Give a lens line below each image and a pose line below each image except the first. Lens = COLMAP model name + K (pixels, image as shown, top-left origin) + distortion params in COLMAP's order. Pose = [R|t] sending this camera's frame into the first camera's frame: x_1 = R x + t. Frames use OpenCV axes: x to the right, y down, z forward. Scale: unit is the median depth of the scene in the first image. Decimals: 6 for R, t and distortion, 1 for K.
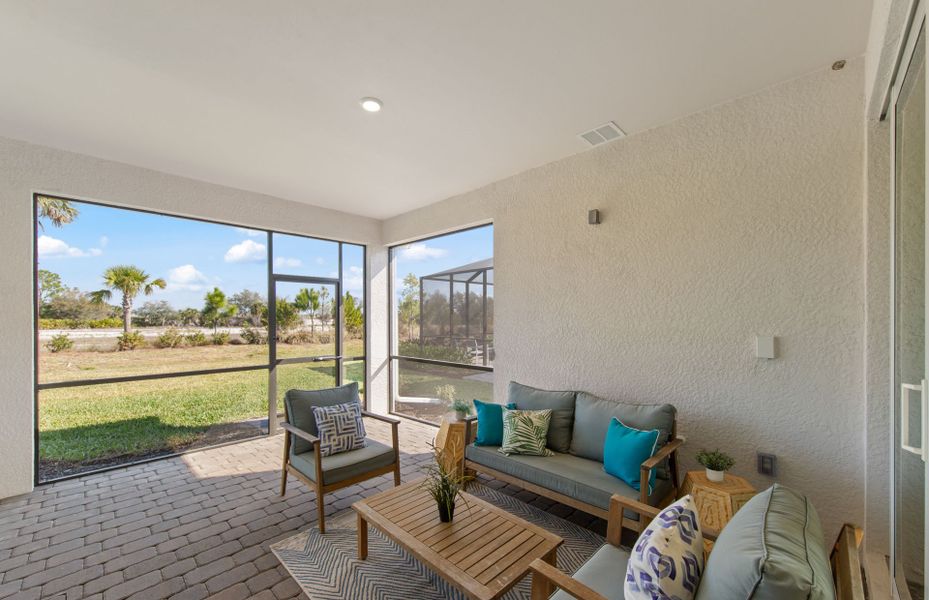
lens RADIAL K [[364.7, 0, 459.5], [0, 364.7, 317.1], [0, 0, 1]] dist [0.002461, -0.000959]
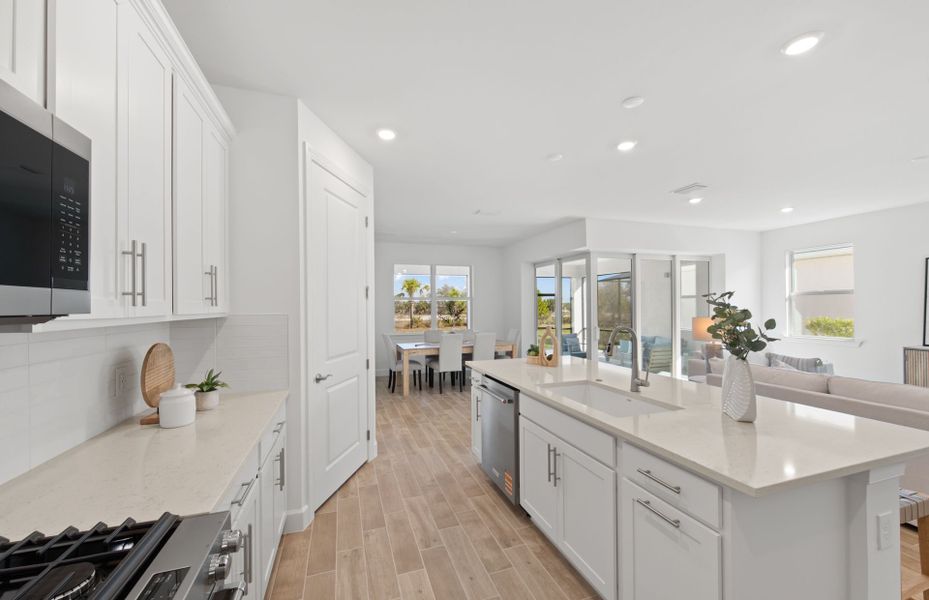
lens RADIAL K [[364.7, 0, 467.5], [0, 364.7, 303.6], [0, 0, 1]] dist [0.002461, -0.000959]
pose [[0.900689, -0.013326, -0.434261, 0.117672], [0.011707, 0.999911, -0.006402, -0.033332], [0.434307, 0.000682, 0.900764, -1.208941]]
